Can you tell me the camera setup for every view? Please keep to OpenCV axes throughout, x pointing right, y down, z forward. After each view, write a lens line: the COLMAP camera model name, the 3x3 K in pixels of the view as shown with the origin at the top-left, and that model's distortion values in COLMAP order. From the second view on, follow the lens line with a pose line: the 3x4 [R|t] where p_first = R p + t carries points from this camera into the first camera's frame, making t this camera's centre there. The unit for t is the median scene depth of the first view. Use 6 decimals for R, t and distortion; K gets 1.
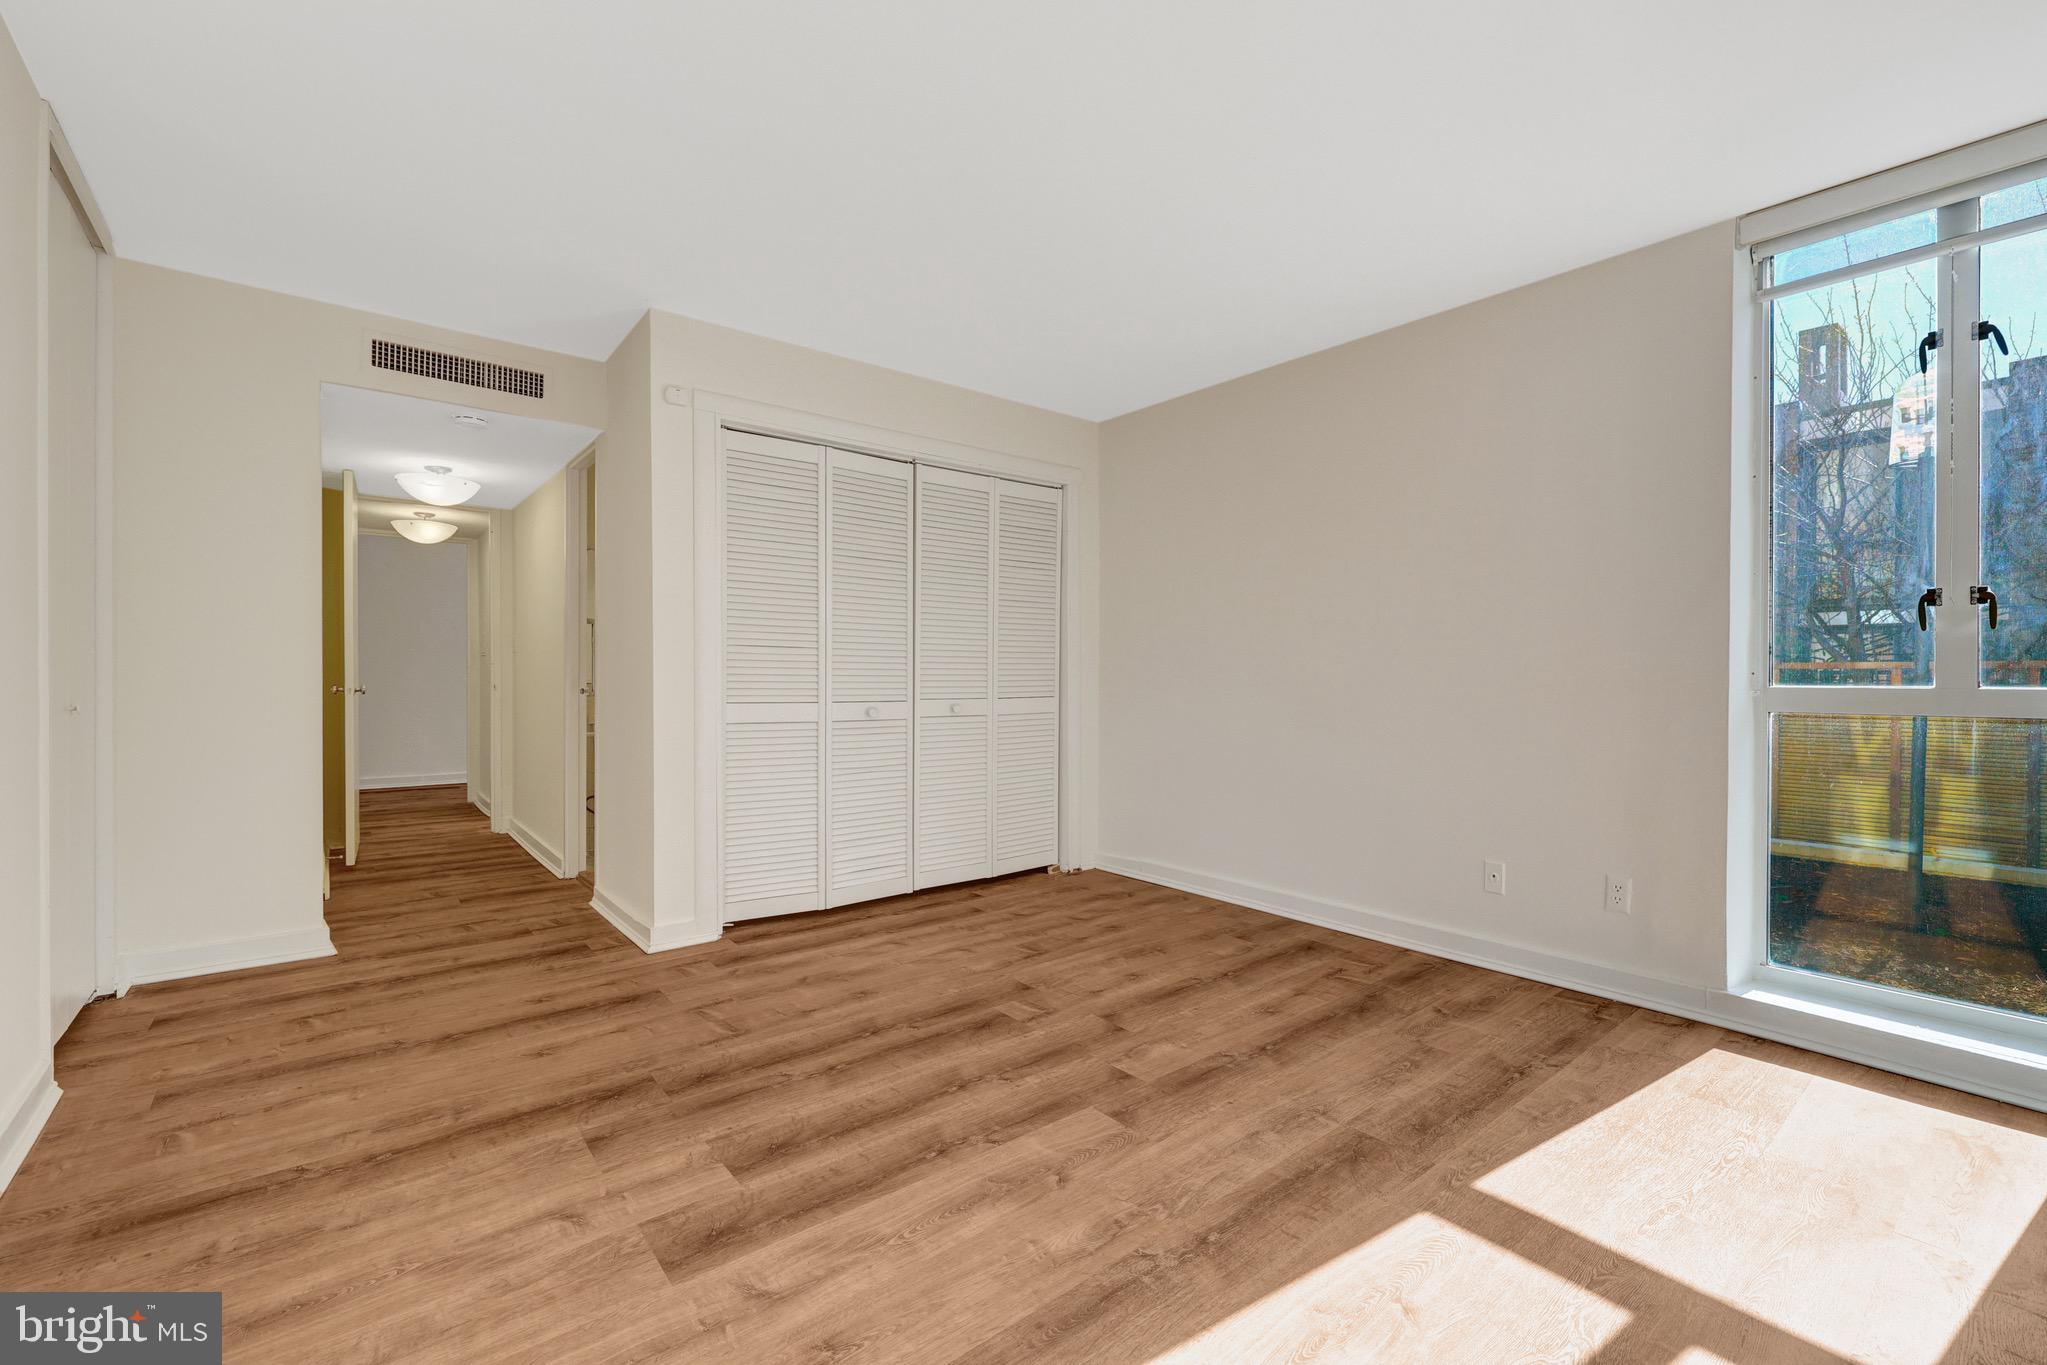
lens RADIAL K [[872.4, 0, 1044.6], [0, 872.4, 678.0], [0, 0, 1]] dist [0.000830, 0.000255]
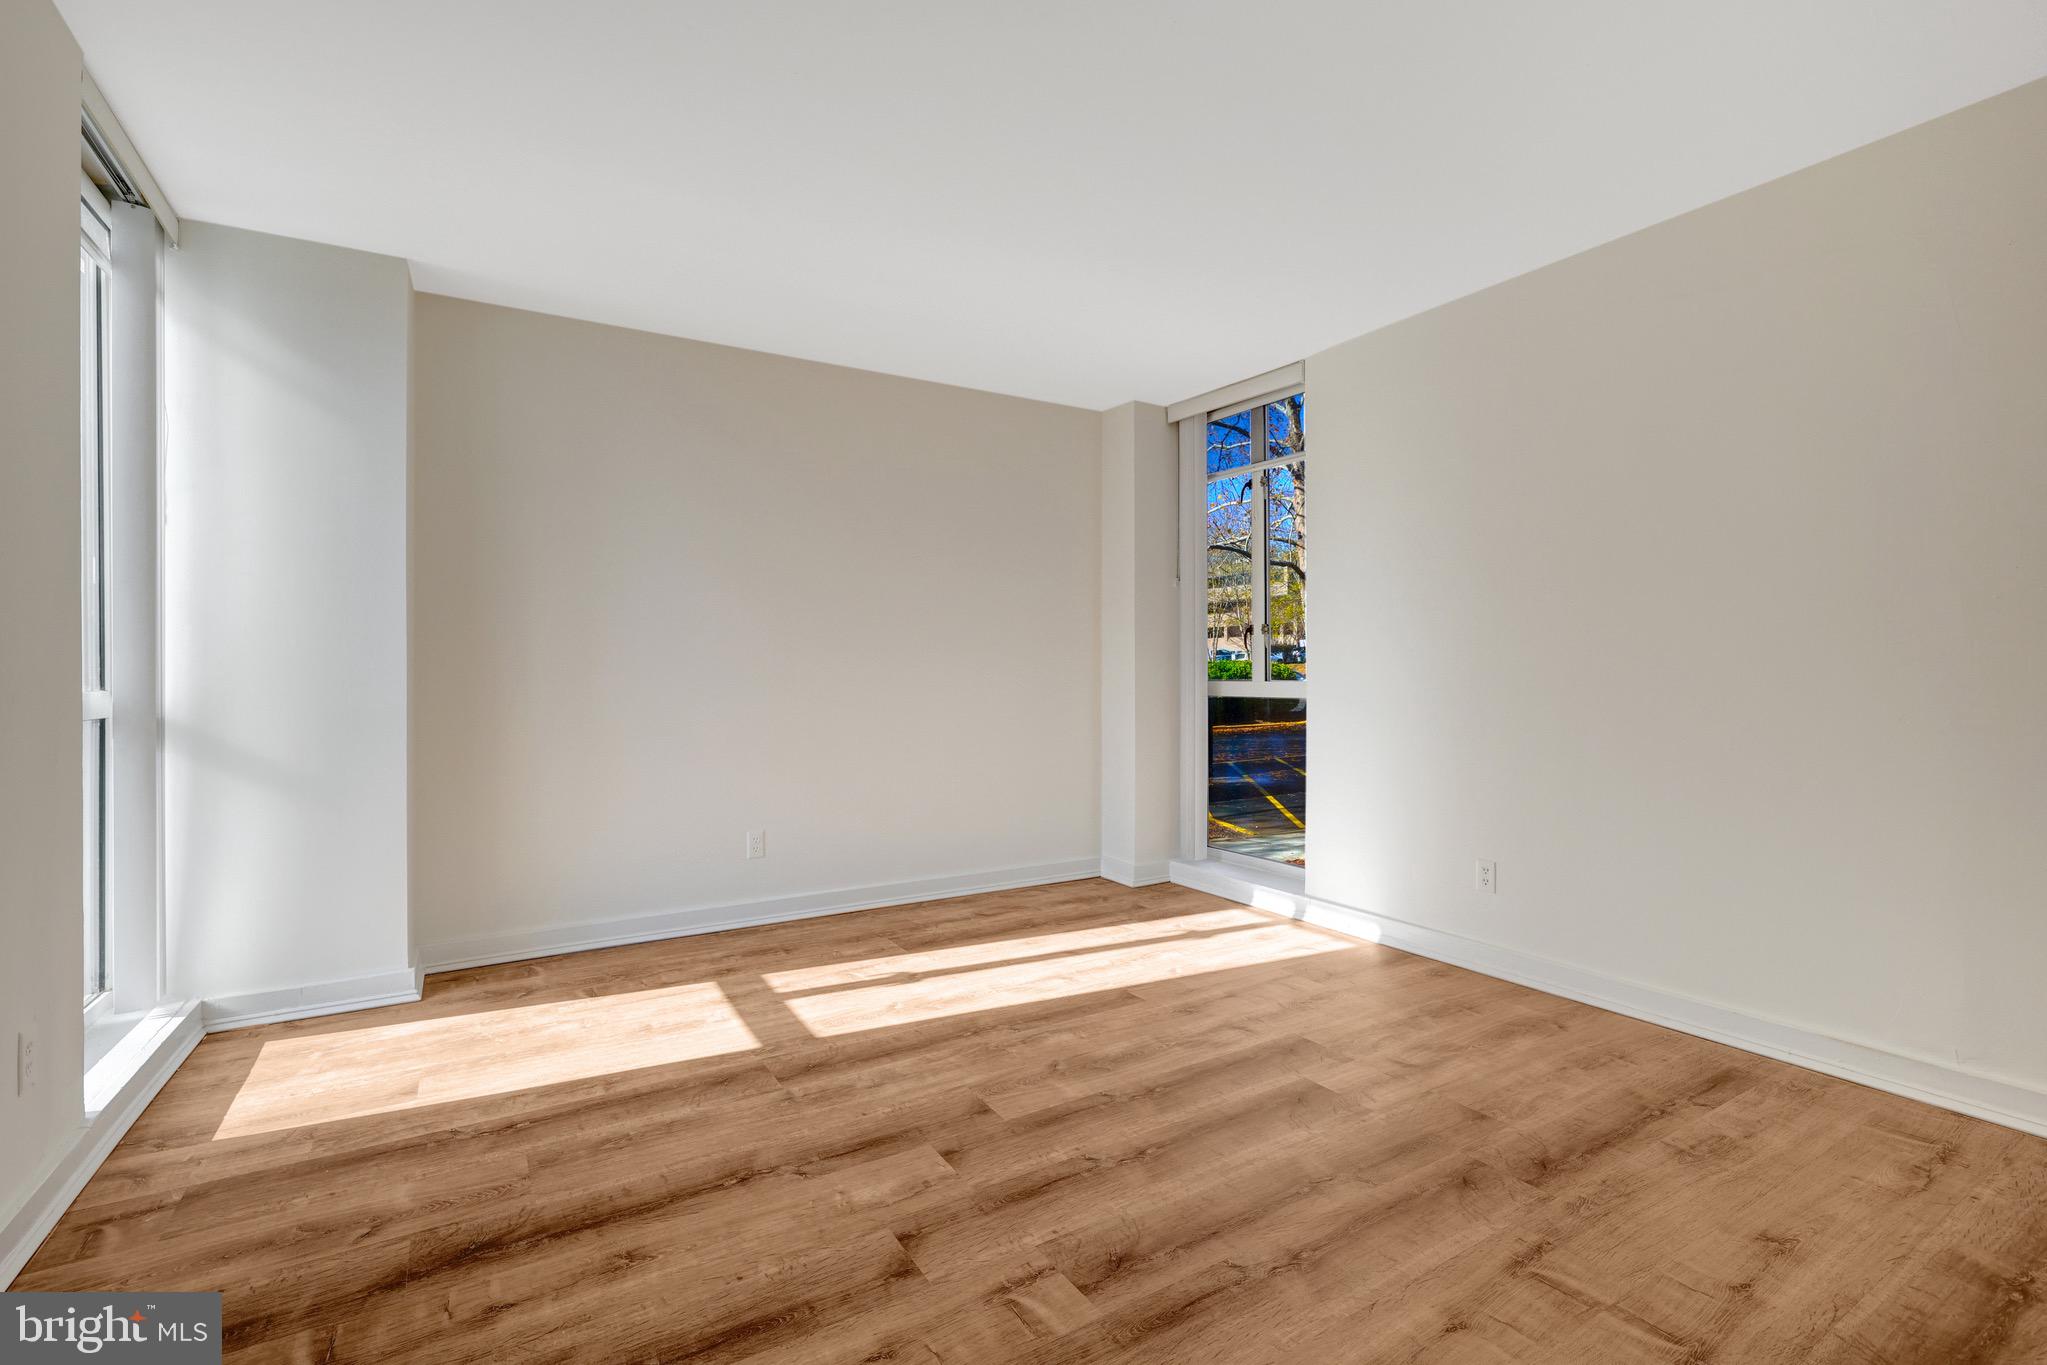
lens RADIAL K [[886.9, 0, 1023.5], [0, 886.9, 682.5], [0, 0, 1]] dist [0.001231, 0.000083]
pose [[-0.987133, -0.002580, 0.159879, -0.115560], [-0.000065, 0.999876, 0.015733, -0.014723], [-0.159900, 0.015520, -0.987011, 1.833011]]
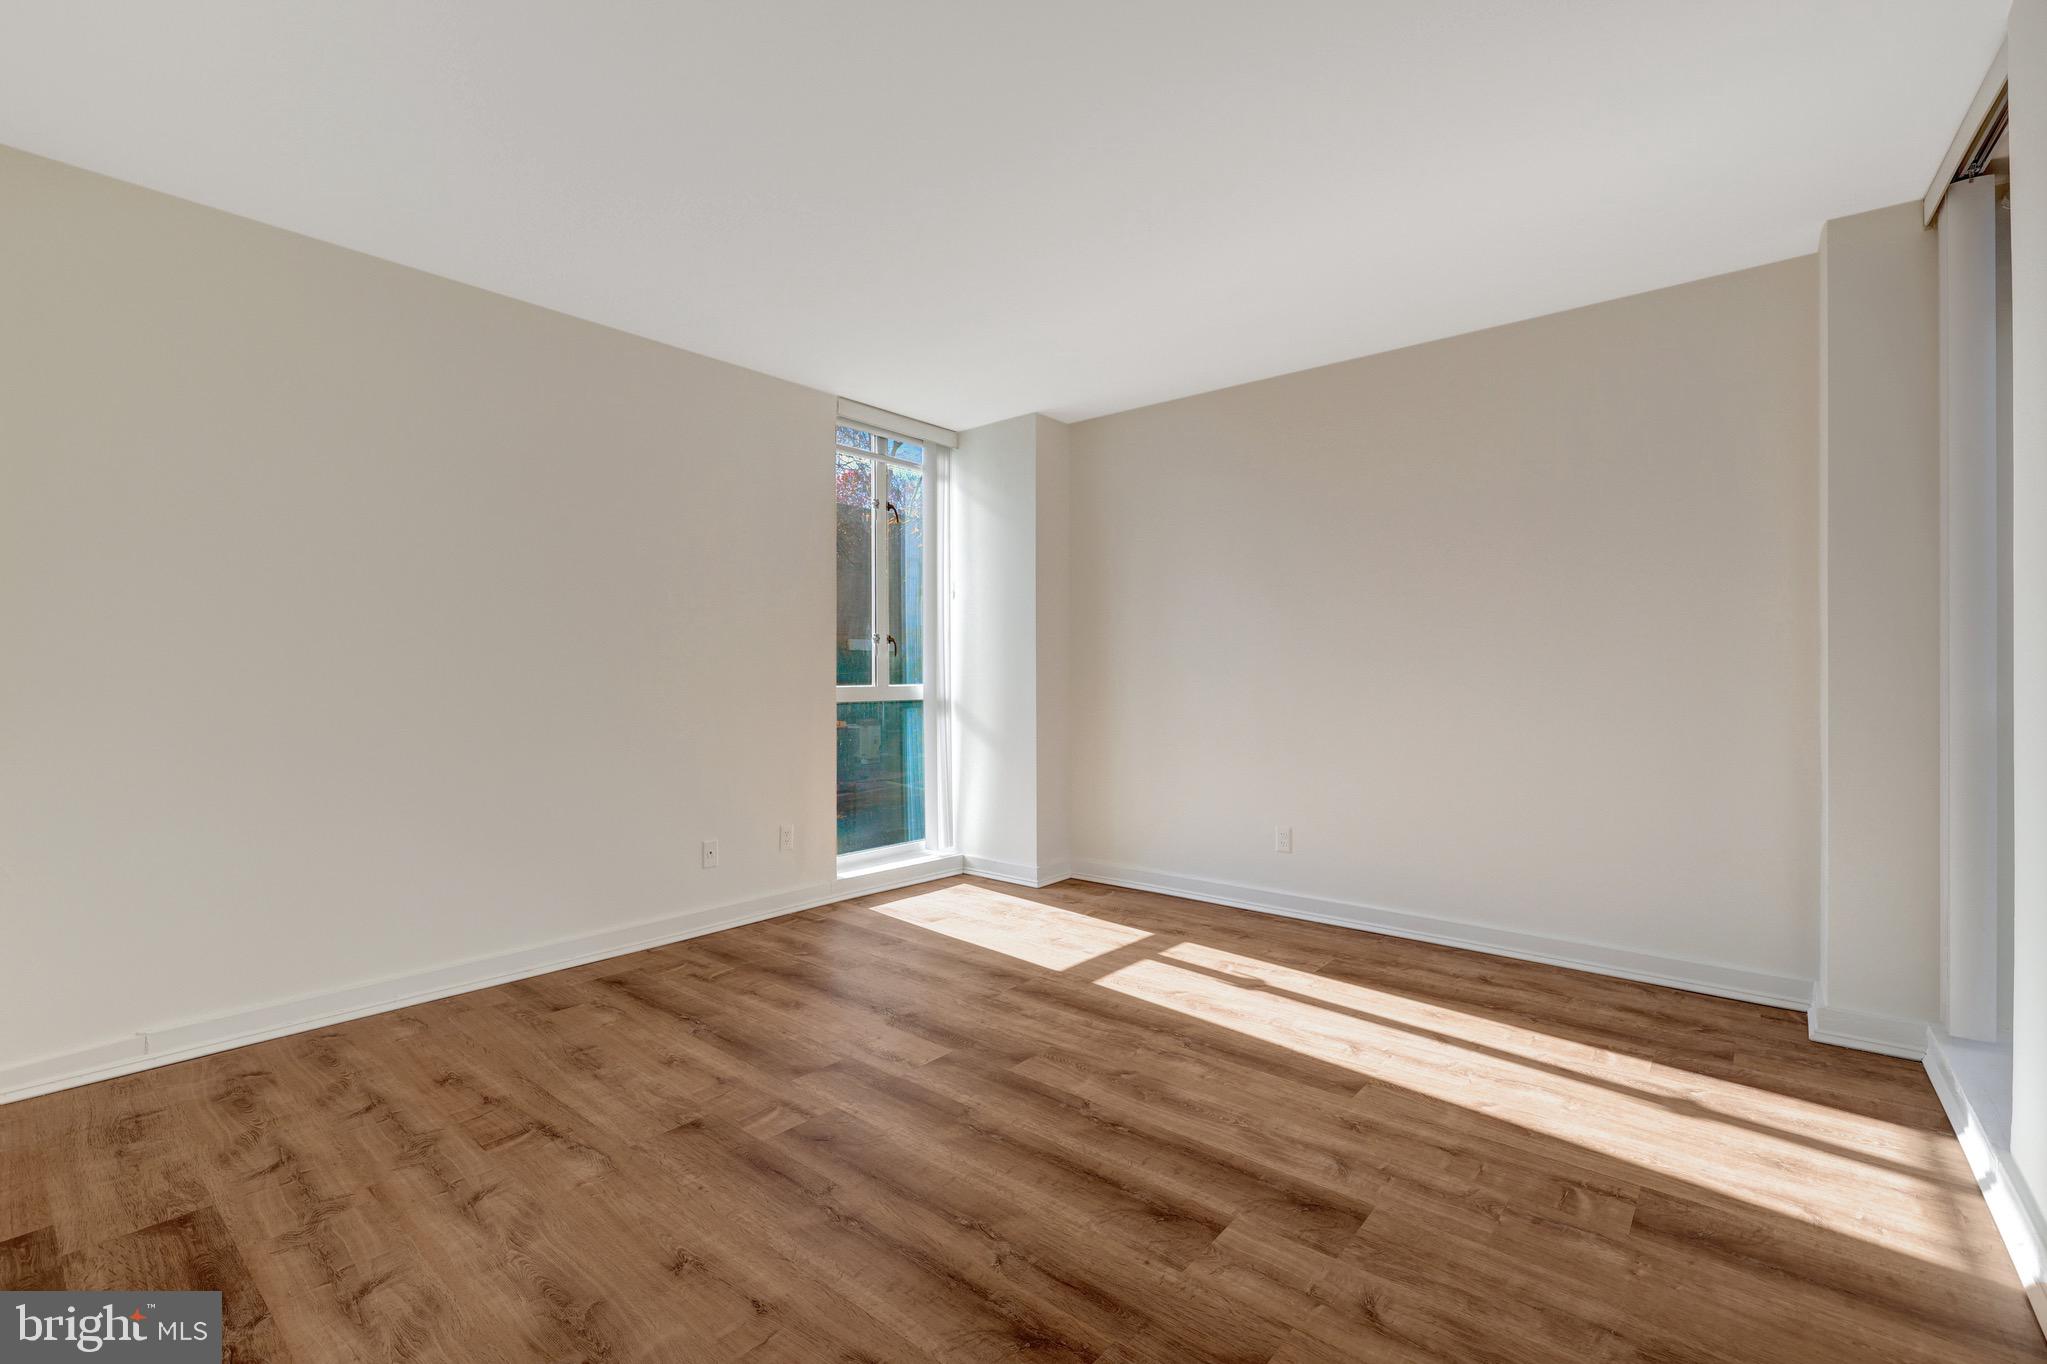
lens RADIAL K [[883.5, 0, 1024.8], [0, 883.5, 677.5], [0, 0, 1]] dist [-0.002659, -0.000017]
pose [[-0.182026, -0.004178, 0.983285, -0.986780], [0.002423, 0.999986, 0.004698, -0.015439], [-0.983291, 0.003237, -0.182014, 1.099431]]
